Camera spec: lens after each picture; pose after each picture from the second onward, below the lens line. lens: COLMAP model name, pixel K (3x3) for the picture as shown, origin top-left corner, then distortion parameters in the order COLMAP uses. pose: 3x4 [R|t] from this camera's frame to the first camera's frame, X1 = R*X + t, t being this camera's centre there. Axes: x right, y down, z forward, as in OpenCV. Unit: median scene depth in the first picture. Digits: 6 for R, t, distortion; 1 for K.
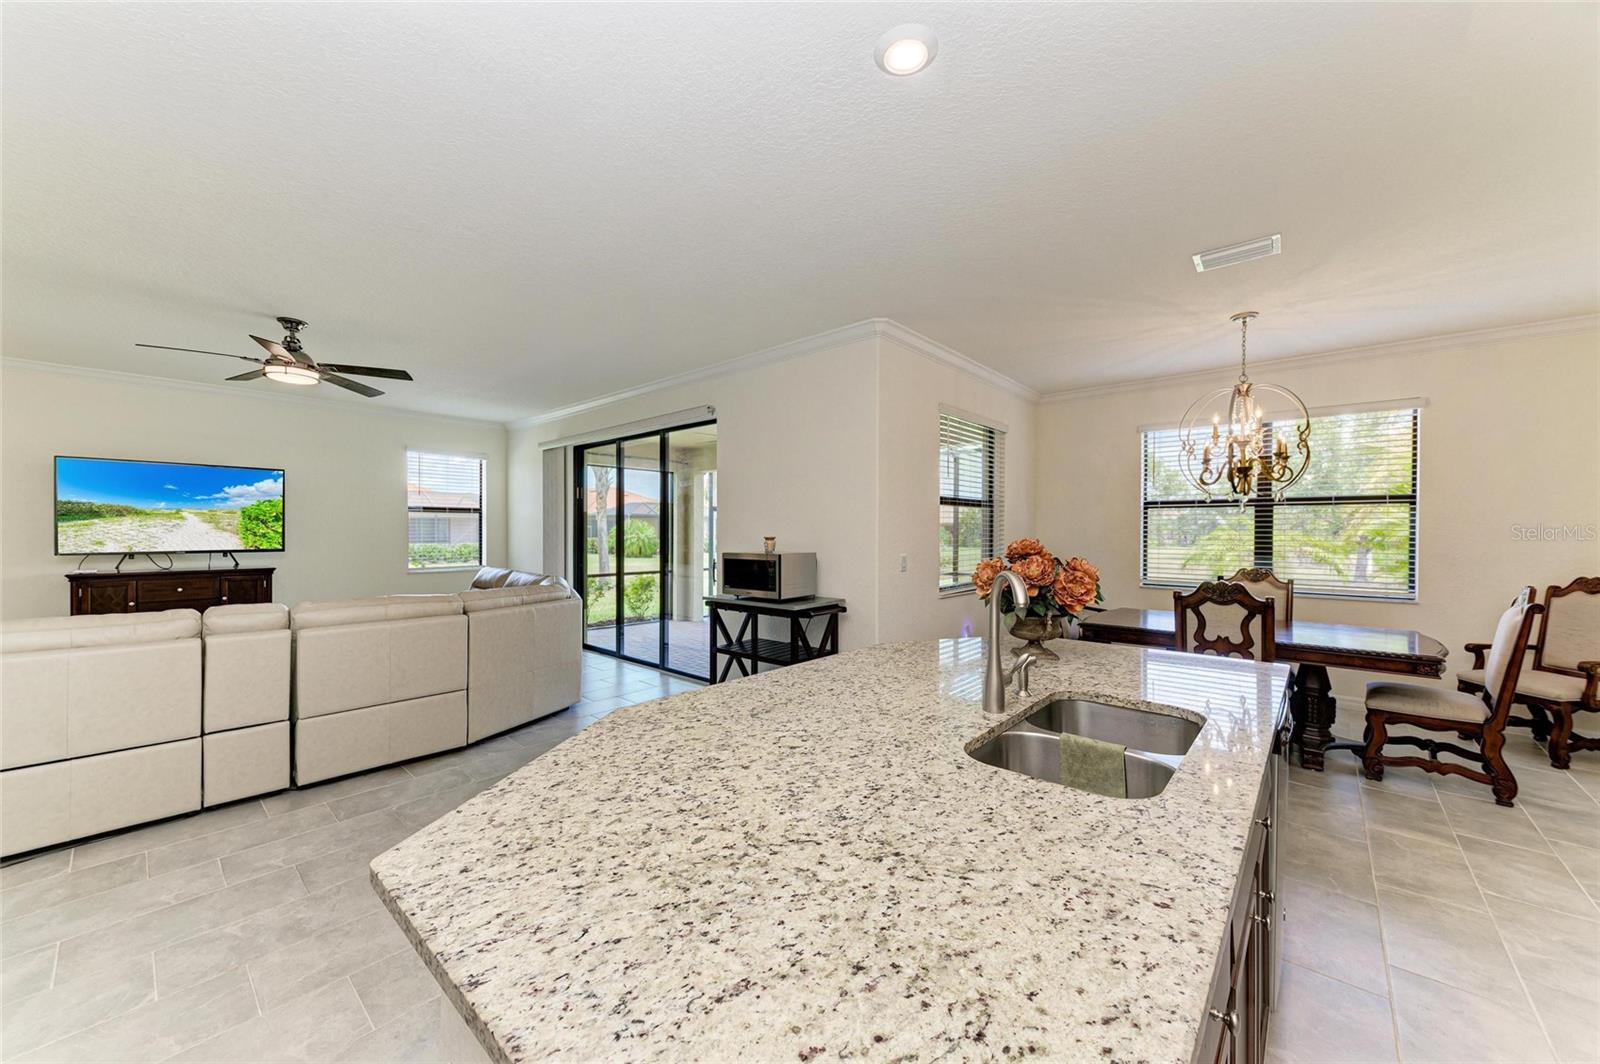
lens RADIAL K [[589.5, 0, 797.3], [0, 589.5, 538.8], [0, 0, 1]] dist [0.010746, -0.001863]
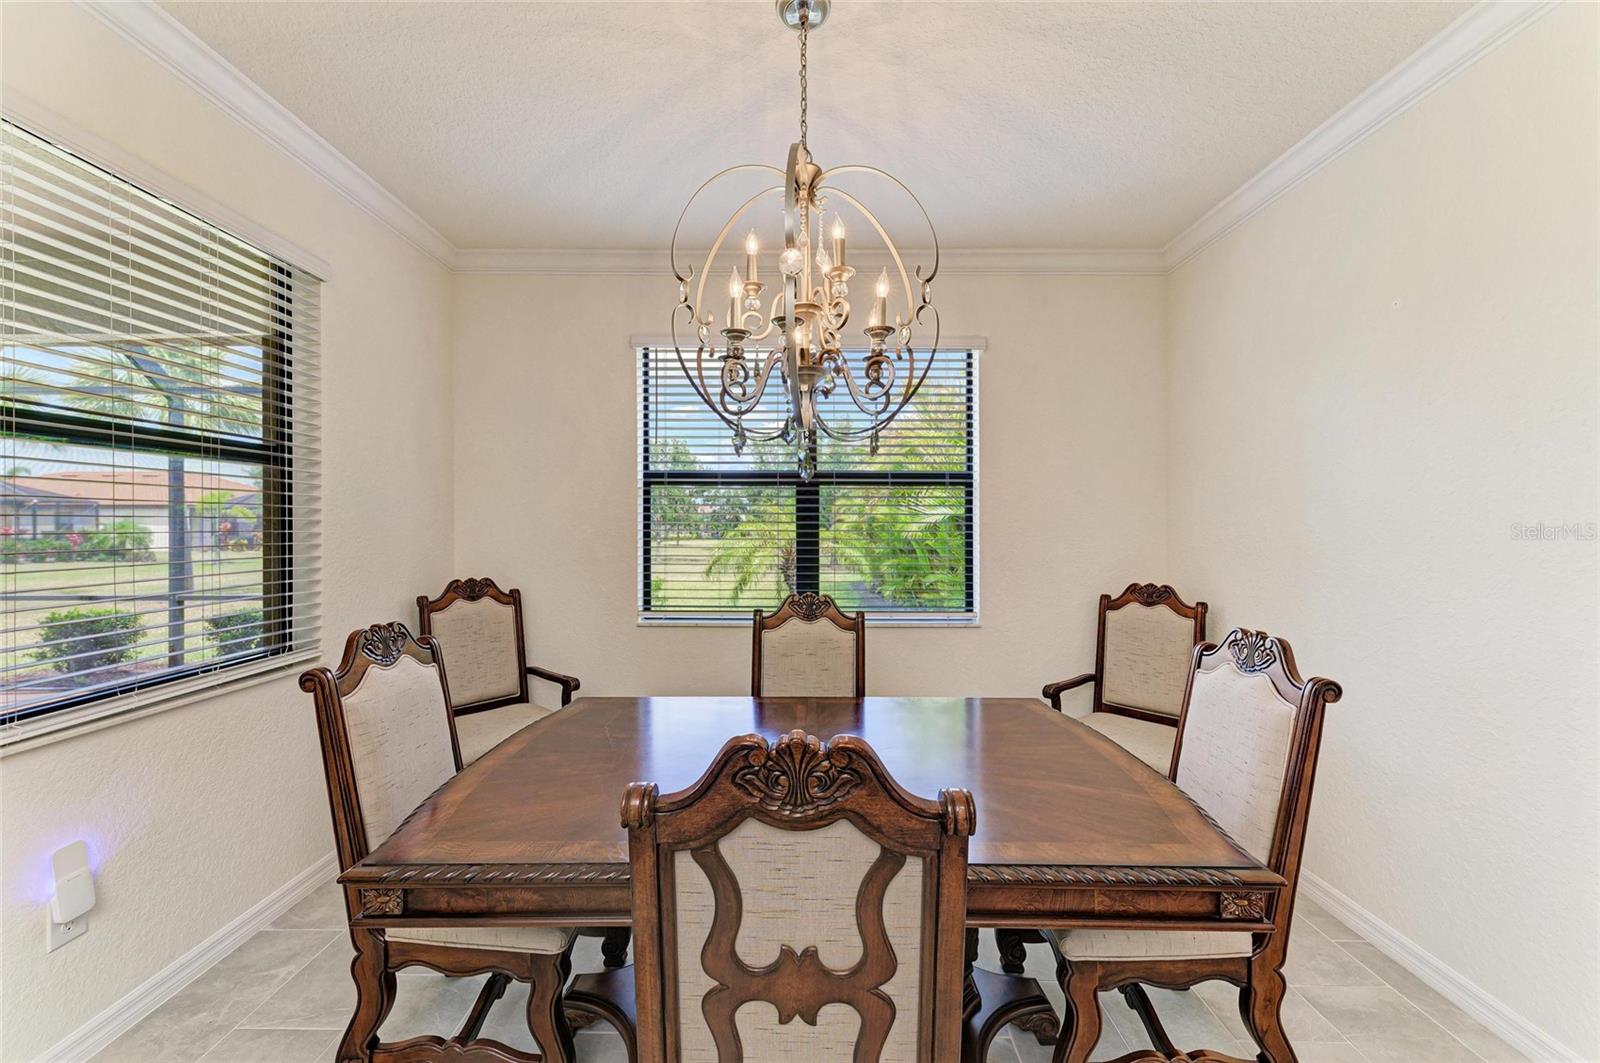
lens RADIAL K [[589.5, 0, 789.8], [0, 589.5, 534.7], [0, 0, 1]] dist [0.010746, -0.001863]
pose [[0.763015, -0.013344, 0.646244, 0.412676], [0.010268, 0.999911, 0.008524, -0.008005], [-0.646300, 0.000131, 0.763084, 0.602202]]
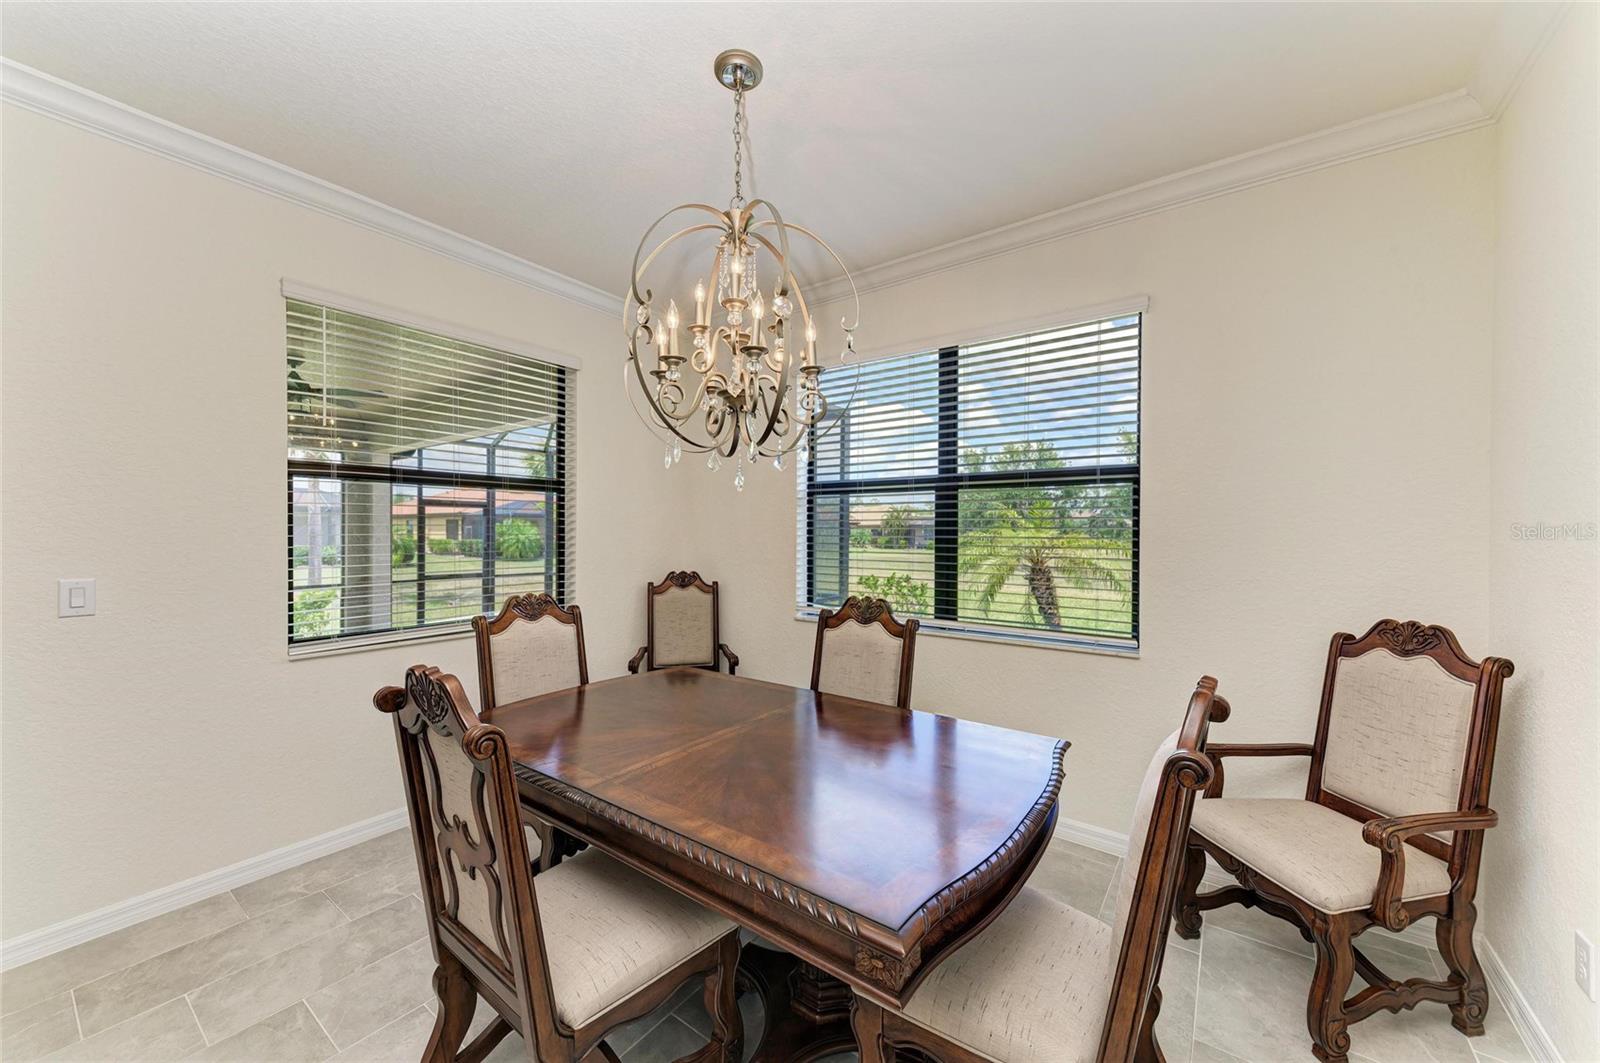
lens RADIAL K [[589.5, 0, 795.0], [0, 589.5, 535.8], [0, 0, 1]] dist [0.010746, -0.001863]
pose [[0.997054, -0.003063, 0.076637, 0.663793], [0.003492, 0.999979, -0.005469, -0.004283], [-0.076618, 0.005720, 0.997044, 0.459242]]
